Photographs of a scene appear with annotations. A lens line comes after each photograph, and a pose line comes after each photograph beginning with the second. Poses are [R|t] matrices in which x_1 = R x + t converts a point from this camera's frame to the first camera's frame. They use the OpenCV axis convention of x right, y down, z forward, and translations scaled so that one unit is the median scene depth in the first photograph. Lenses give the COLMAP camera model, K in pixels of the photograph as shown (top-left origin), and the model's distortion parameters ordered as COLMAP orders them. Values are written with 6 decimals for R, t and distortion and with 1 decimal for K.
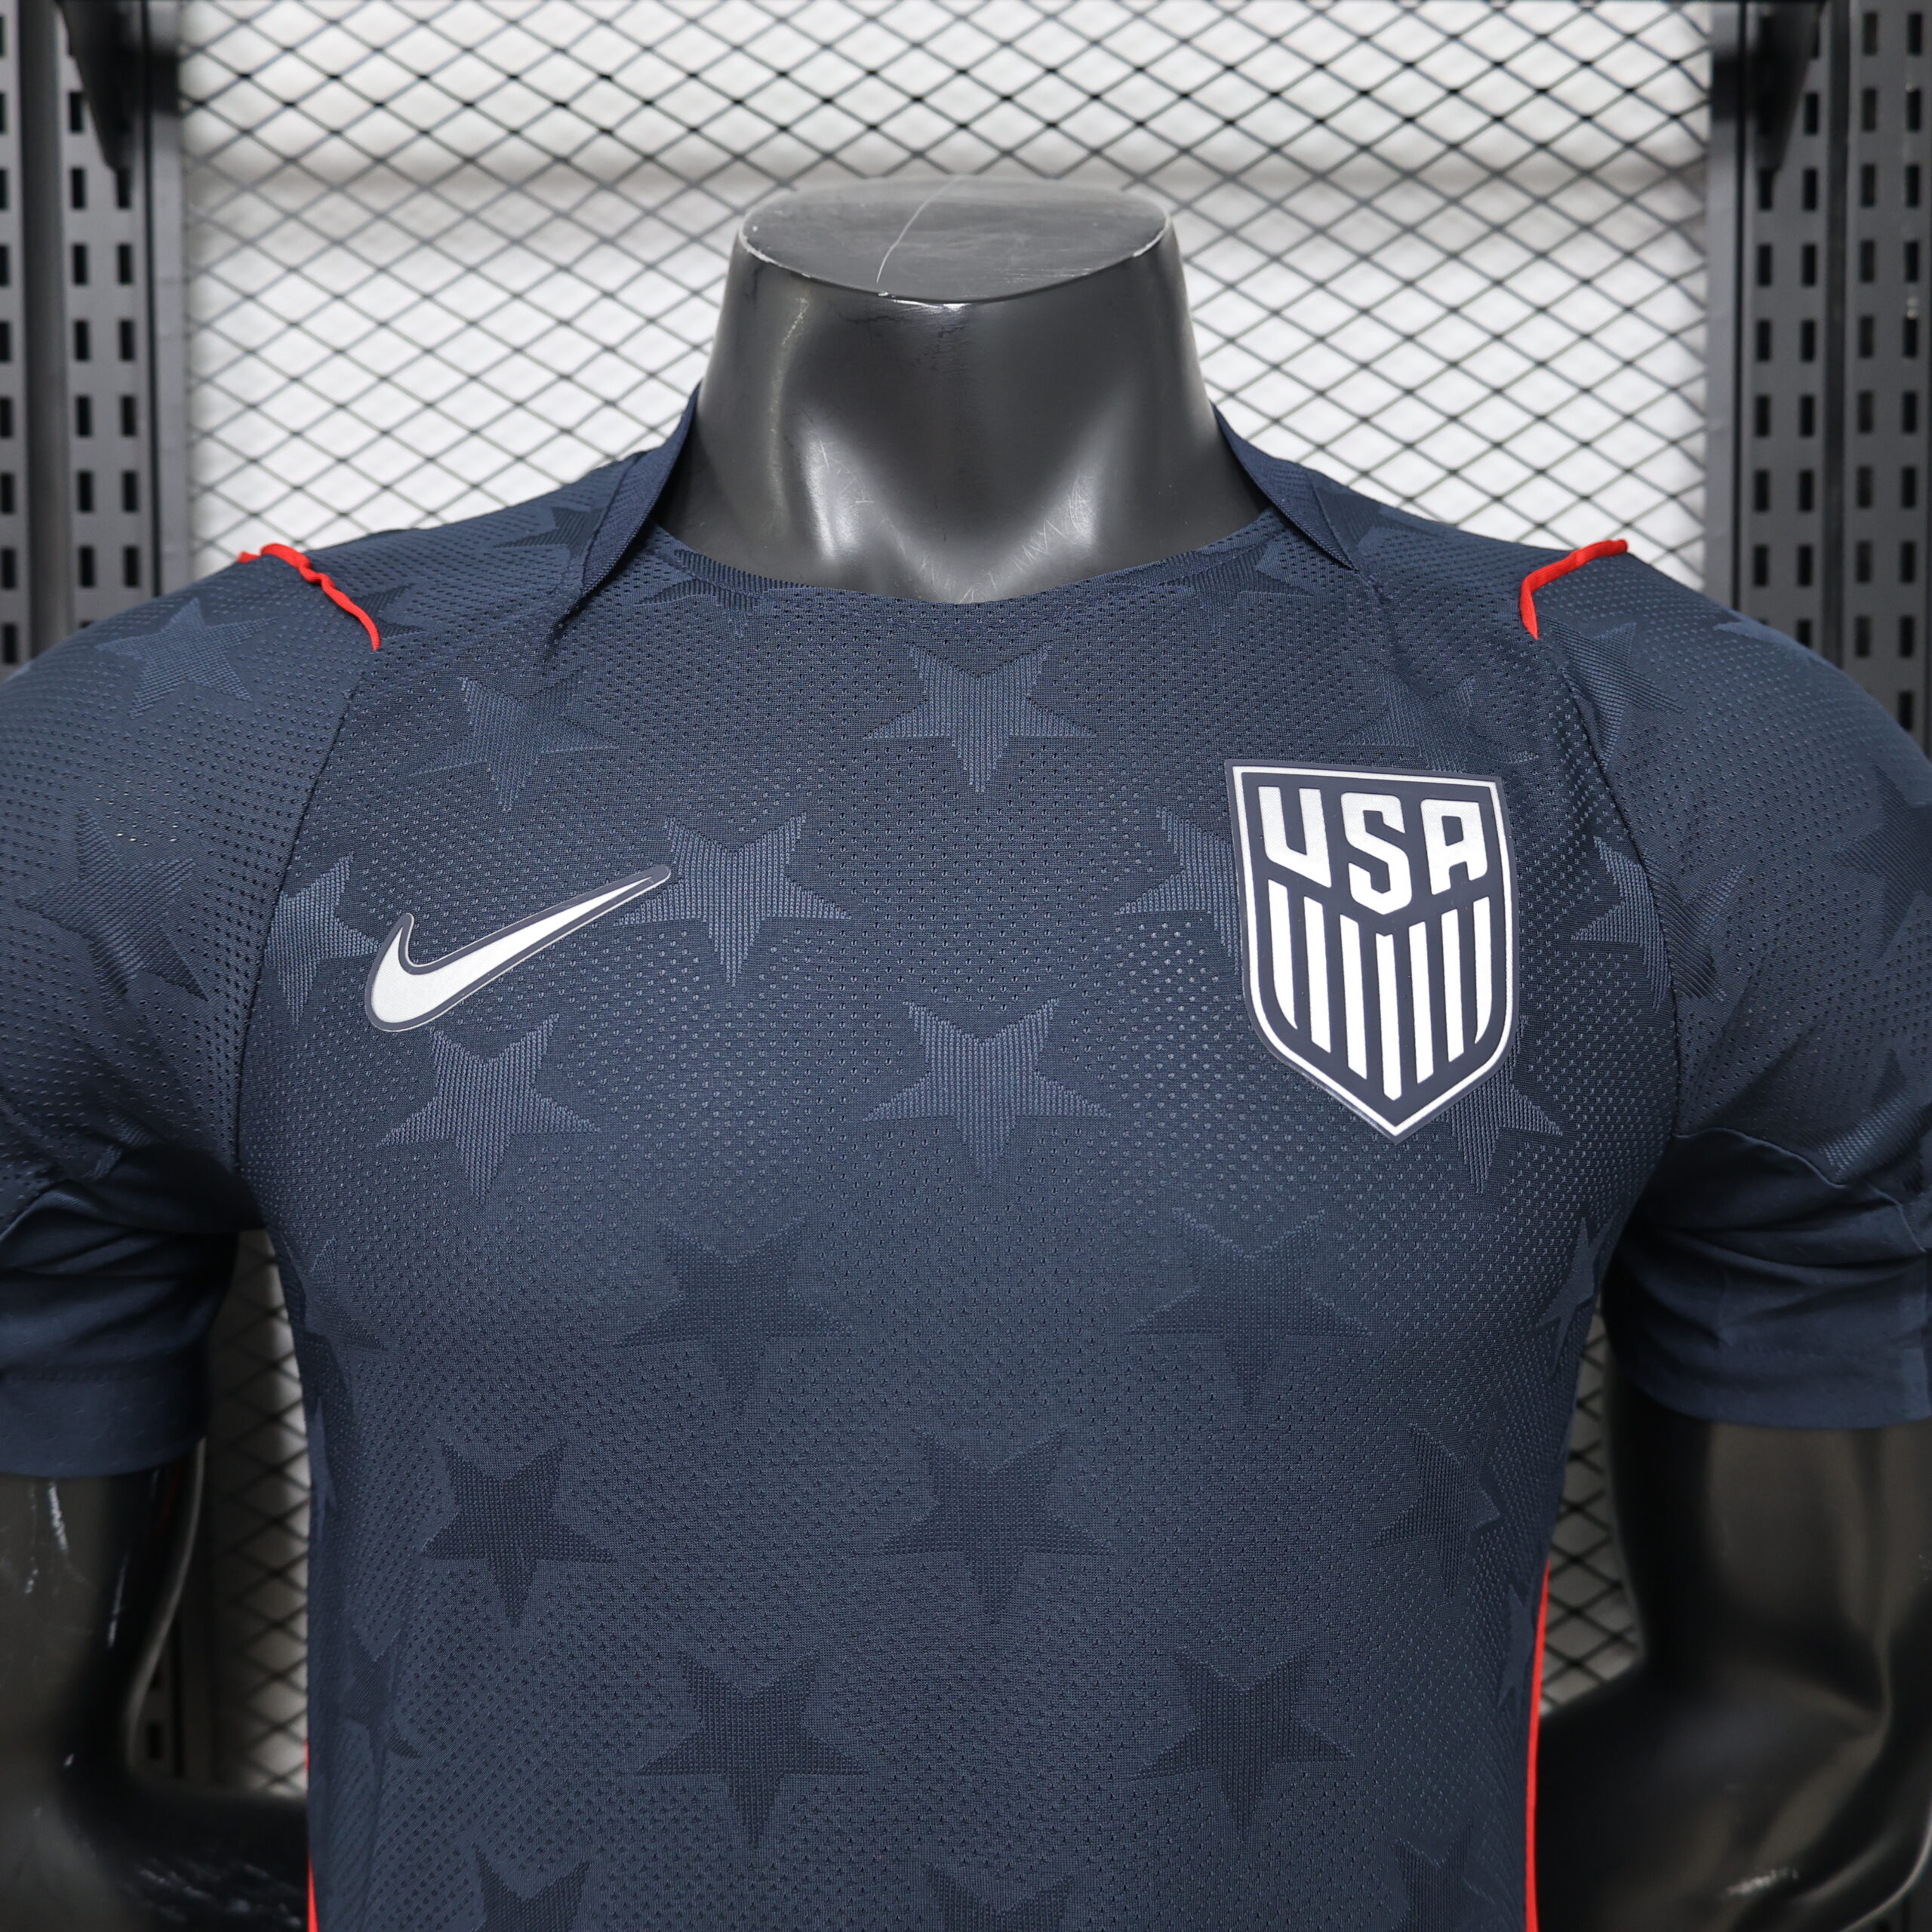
lens RADIAL K [[1999.0, 0, 971.9], [0, 1999.0, 964.7], [0, 0, 1]] dist [-0.000860, 0.000000]
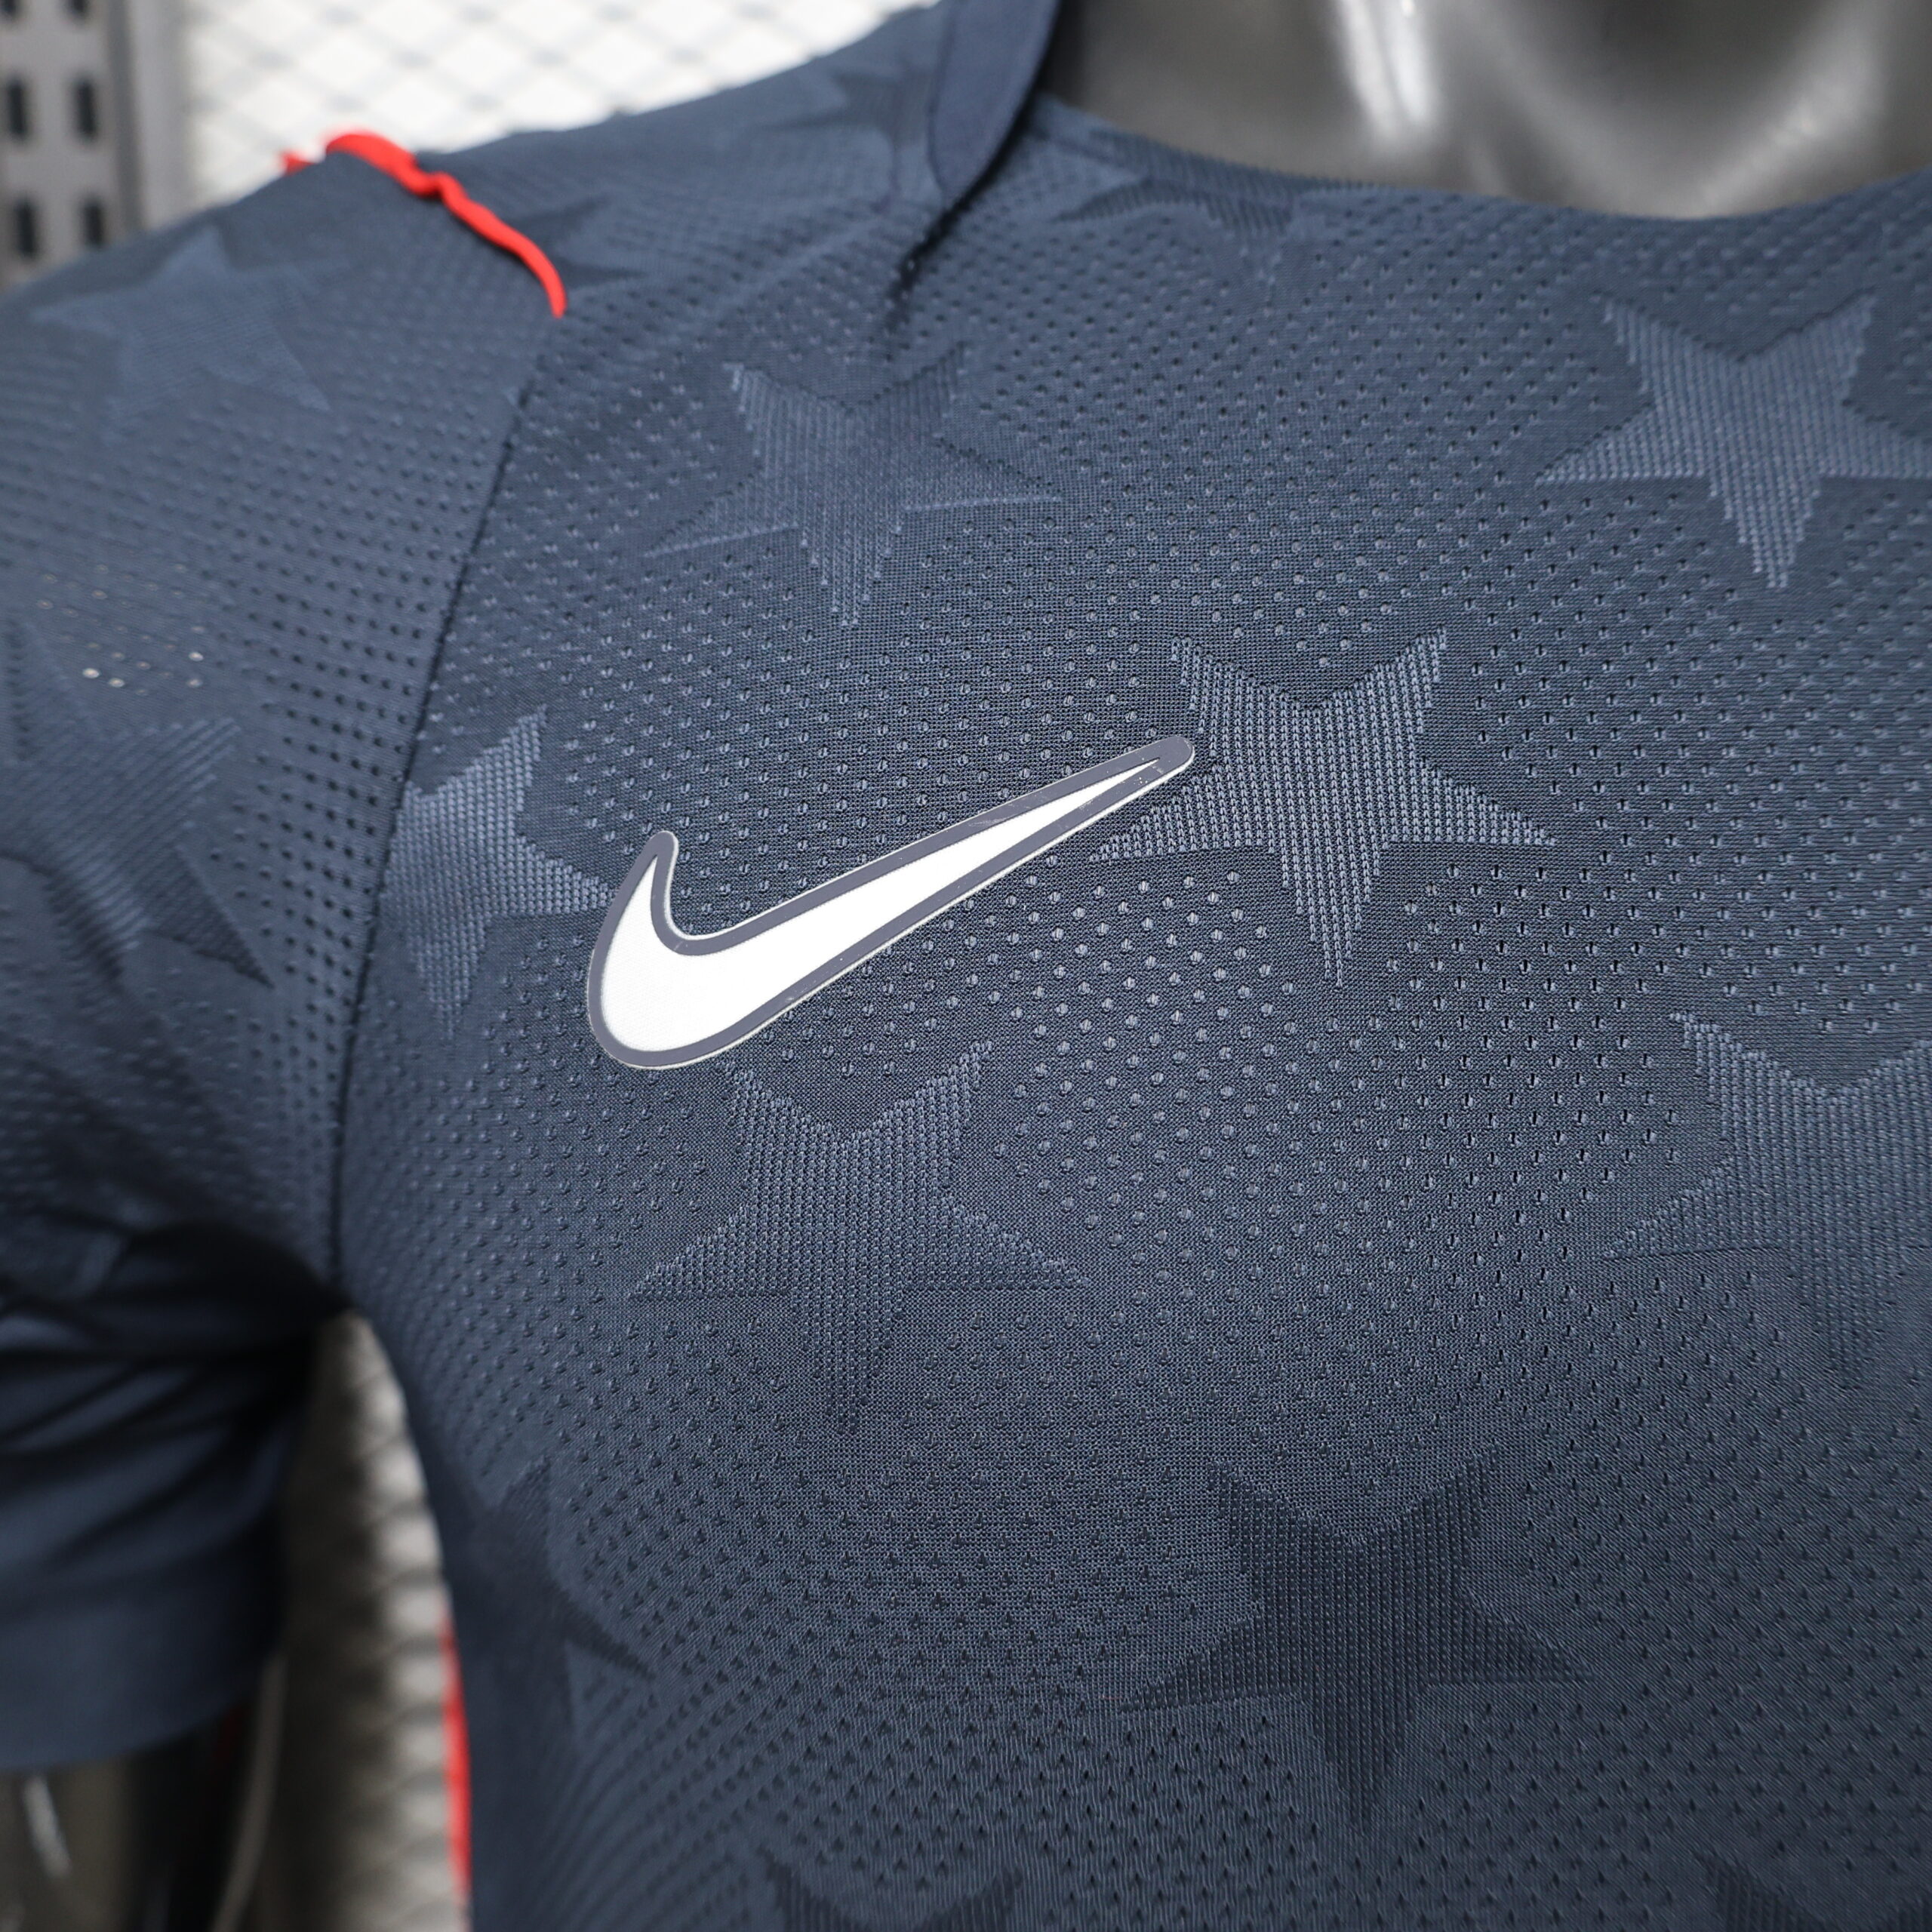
lens RADIAL K [[1999.0, 0, 960.0], [0, 1999.0, 972.9], [0, 0, 1]] dist [-0.000860, 0.000000]
pose [[0.999996, -0.001716, -0.002313, -0.200292], [0.001960, 0.993941, 0.109895, -0.044240], [0.002110, -0.109899, 0.993941, 0.476947]]
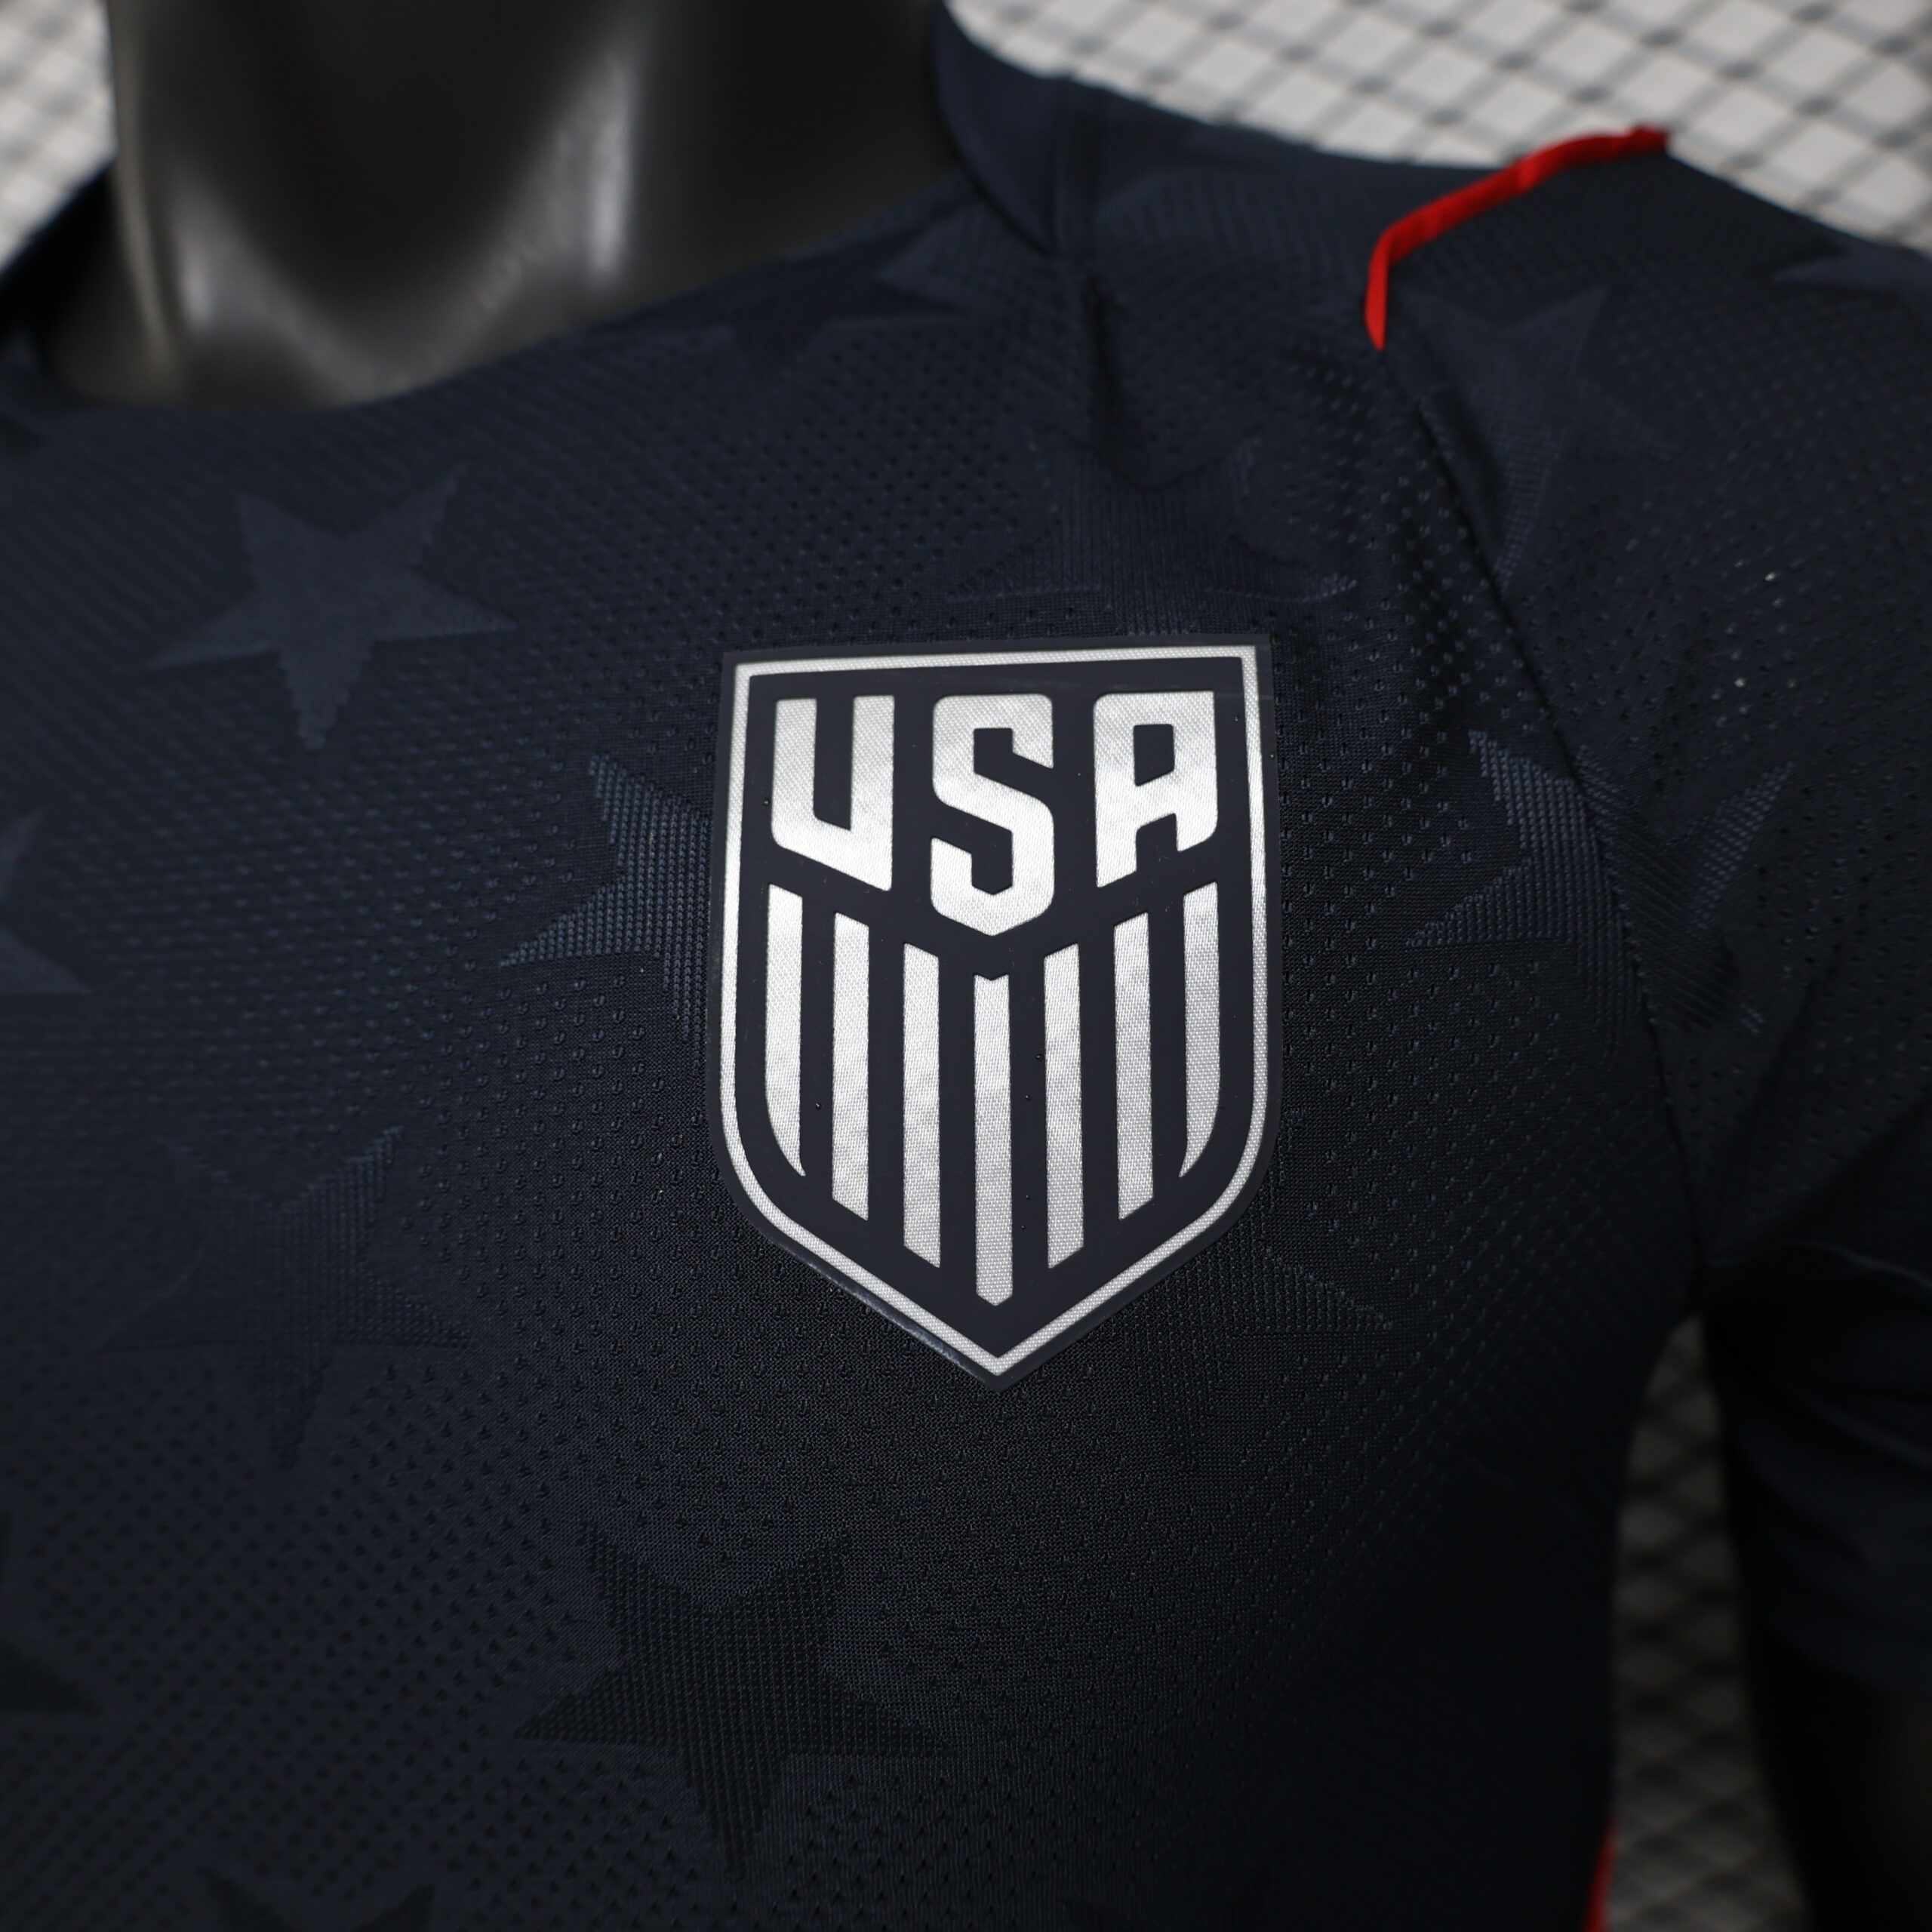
lens RADIAL K [[1999.0, 0, 963.9], [0, 1999.0, 959.4], [0, 0, 1]] dist [-0.000860, 0.000000]
pose [[0.970163, -0.048460, -0.237562, 0.311126], [0.076784, 0.990798, 0.111460, -0.075069], [0.229975, -0.126375, 0.964956, 0.478530]]
